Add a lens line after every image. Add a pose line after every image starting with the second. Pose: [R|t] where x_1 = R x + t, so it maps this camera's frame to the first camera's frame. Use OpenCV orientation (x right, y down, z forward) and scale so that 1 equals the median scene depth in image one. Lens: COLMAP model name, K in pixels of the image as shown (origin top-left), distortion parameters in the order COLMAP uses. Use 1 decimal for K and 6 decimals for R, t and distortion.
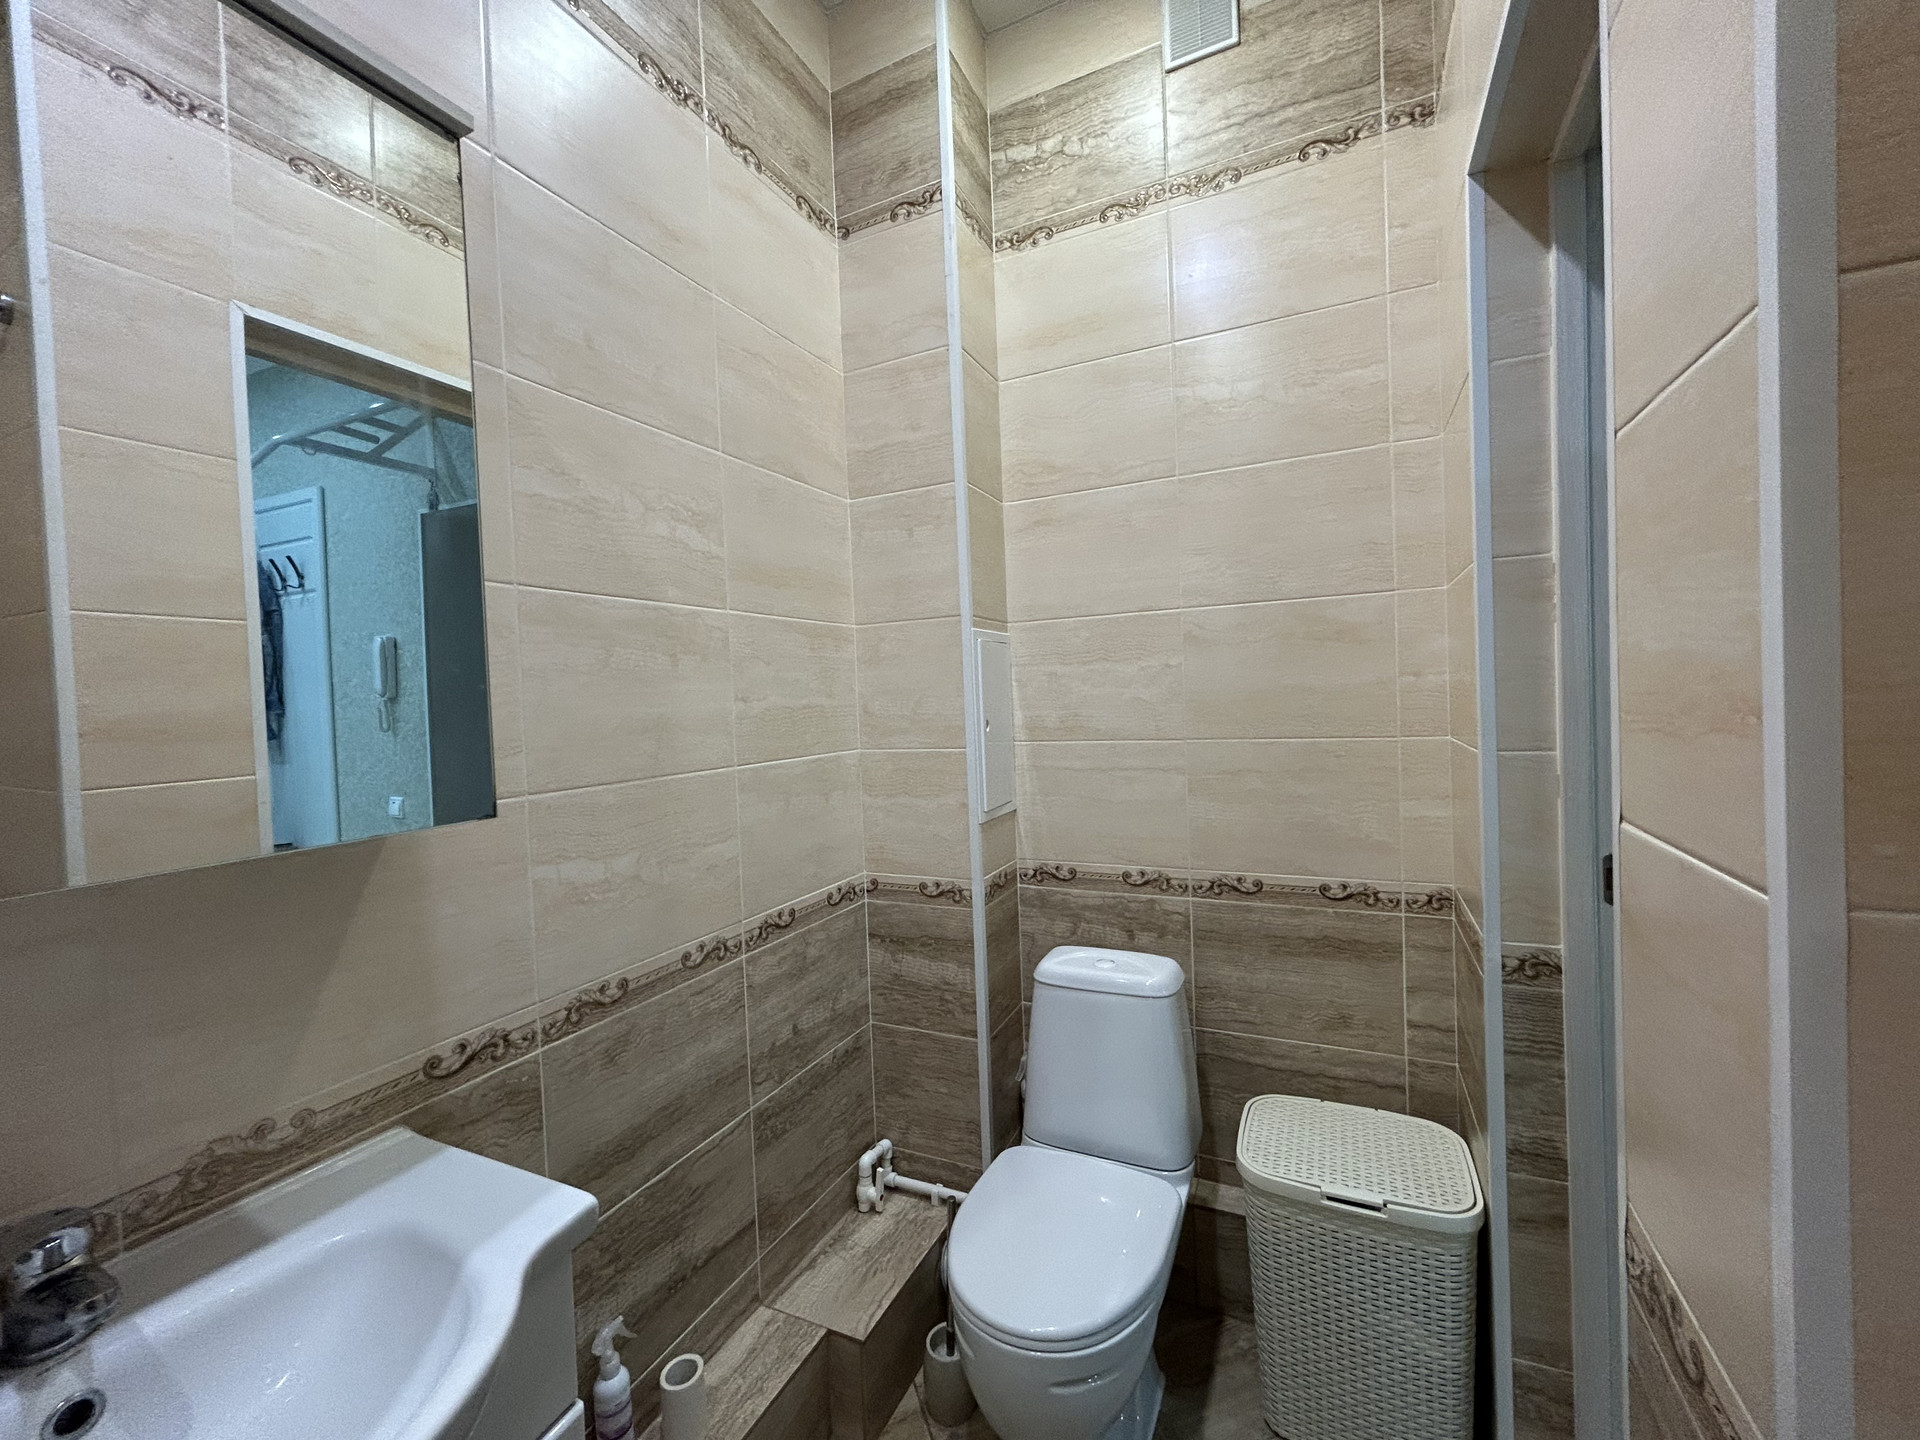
lens RADIAL K [[773.7, 0, 958.5], [0, 773.7, 712.6], [0, 0, 1]] dist [0.001891, 0.000176]
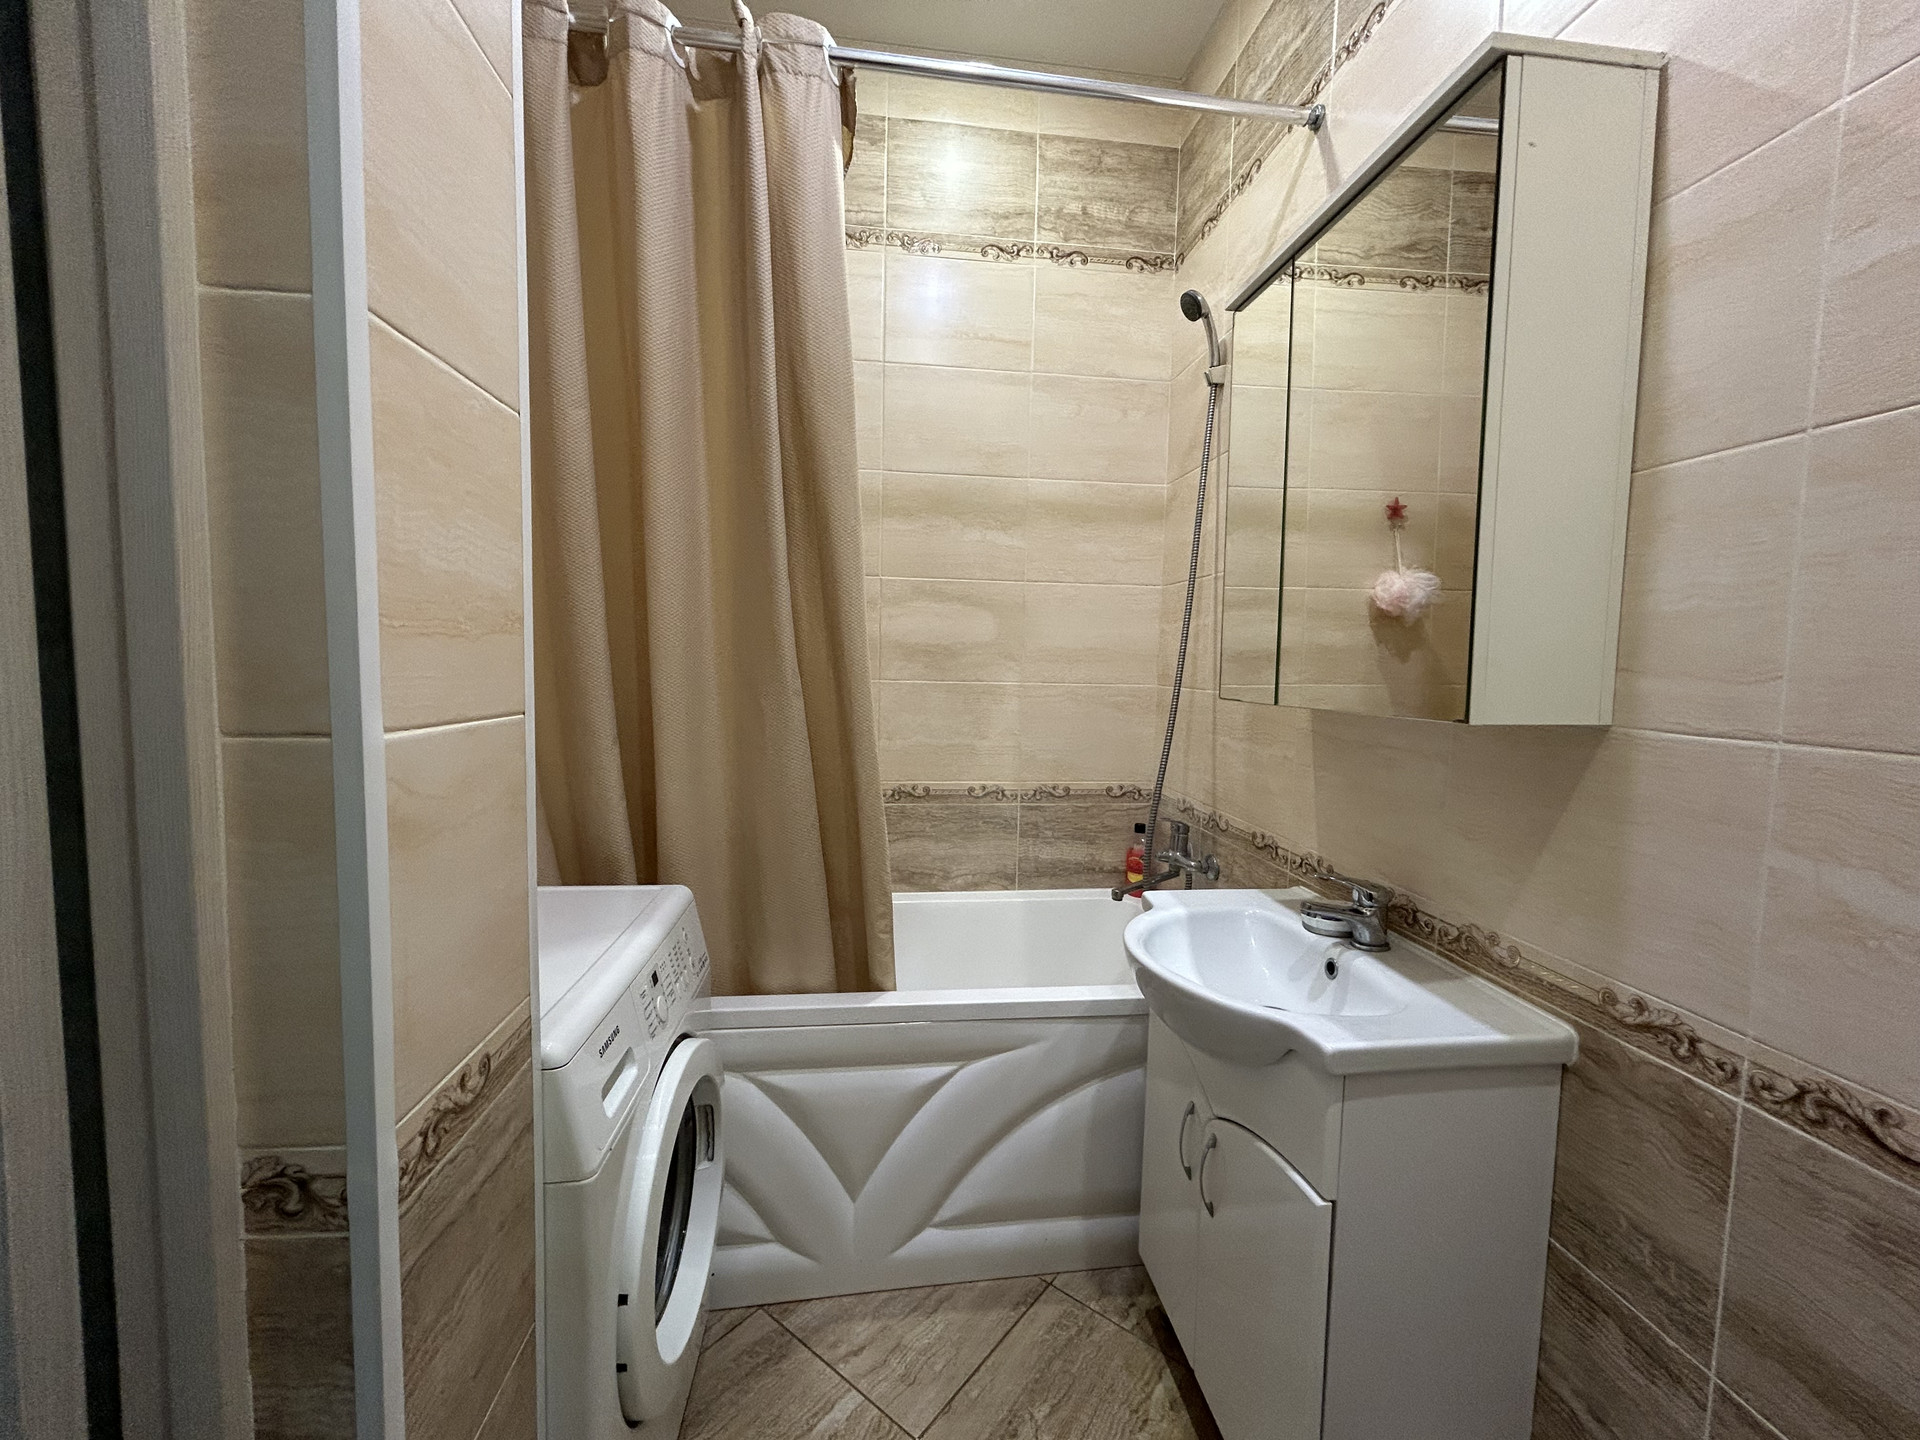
lens RADIAL K [[773.7, 0, 962.0], [0, 773.7, 718.8], [0, 0, 1]] dist [0.001891, 0.000176]
pose [[-0.841061, 0.049115, -0.538707, 0.464924], [-0.011392, 0.994041, 0.108415, 0.020698], [0.540821, 0.097320, -0.835489, 1.285067]]
